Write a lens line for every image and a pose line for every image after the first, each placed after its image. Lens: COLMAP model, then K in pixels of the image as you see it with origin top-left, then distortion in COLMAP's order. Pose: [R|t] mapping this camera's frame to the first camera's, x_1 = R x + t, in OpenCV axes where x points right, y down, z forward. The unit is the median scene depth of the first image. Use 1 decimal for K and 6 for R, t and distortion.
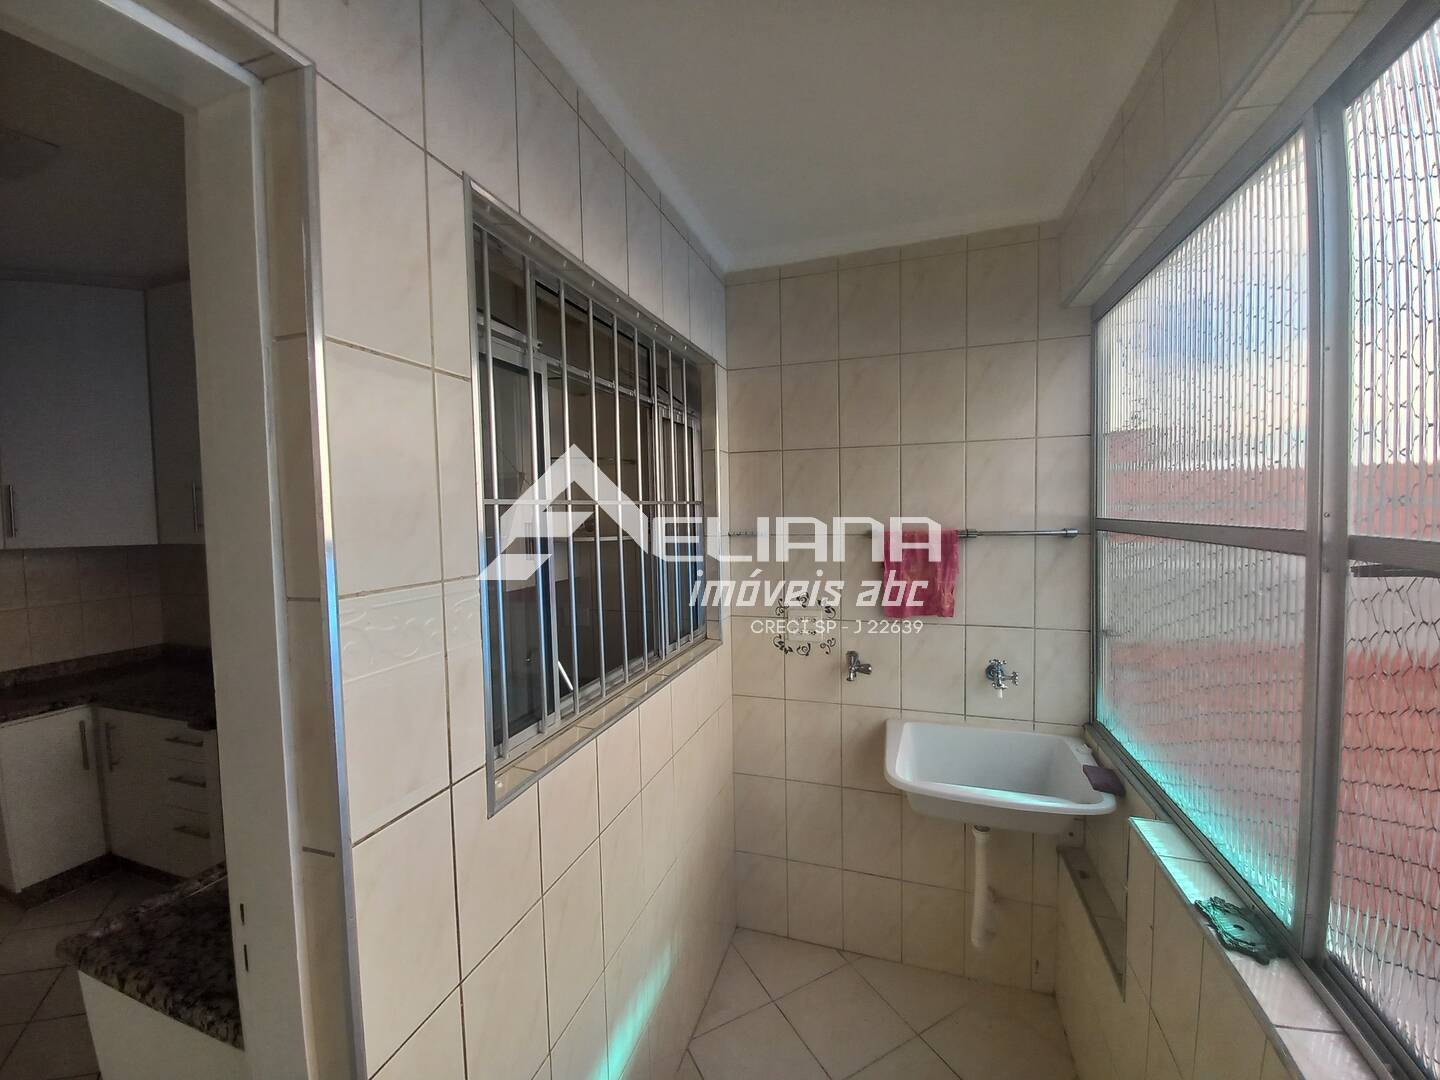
lens RADIAL K [[571.9, 0, 708.9], [0, 571.9, 534.9], [0, 0, 1]] dist [-0.005850, -0.009090]
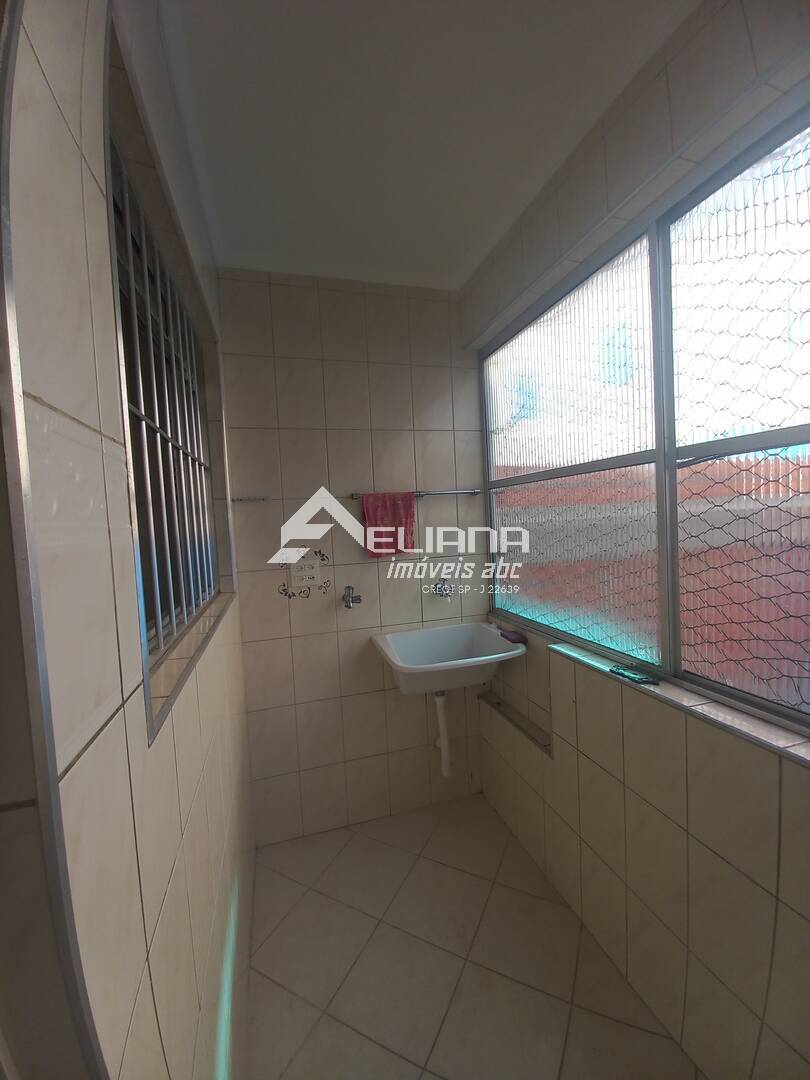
lens RADIAL K [[428.9, 0, 406.4], [0, 428.9, 539.8], [0, 0, 1]] dist [-0.005850, -0.009090]
pose [[0.810959, -0.047589, 0.583164, -0.223441], [0.056958, 0.998374, 0.002265, 0.116891], [-0.582324, 0.031379, 0.812351, 0.152062]]
